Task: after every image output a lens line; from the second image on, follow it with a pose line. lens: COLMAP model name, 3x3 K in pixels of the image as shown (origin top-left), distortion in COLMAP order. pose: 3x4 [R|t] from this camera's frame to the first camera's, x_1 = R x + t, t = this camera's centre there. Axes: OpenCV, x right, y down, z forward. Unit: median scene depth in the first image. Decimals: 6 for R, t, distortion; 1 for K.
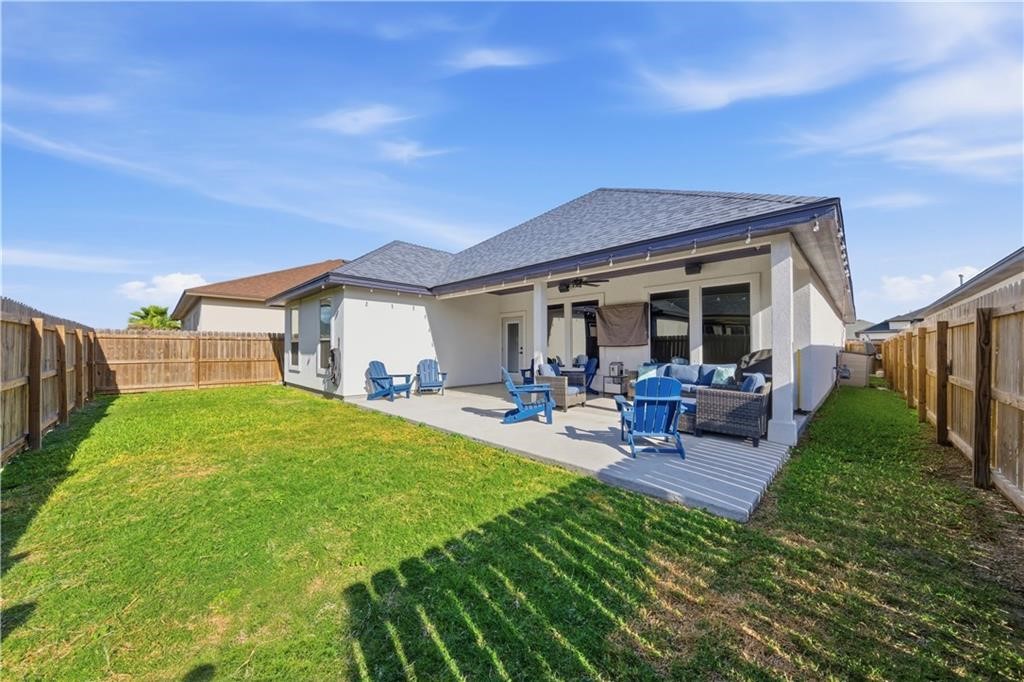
lens RADIAL K [[338.2, 0, 514.5], [0, 338.2, 341.0], [0, 0, 1]] dist [0.000548, -0.003525]
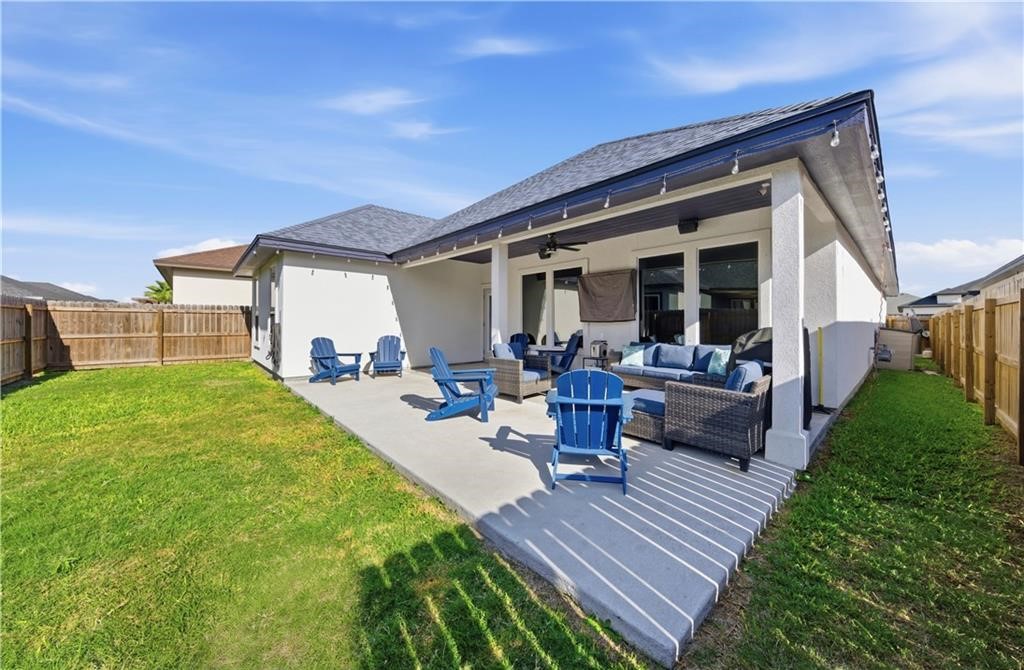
lens RADIAL K [[351.6, 0, 511.4], [0, 351.6, 317.0], [0, 0, 1]] dist [0.001641, -0.003051]
pose [[0.999063, 0.003002, -0.043181, 0.127441], [-0.002768, 0.999981, 0.005486, -0.000524], [0.043197, -0.005361, 0.999052, 0.125828]]
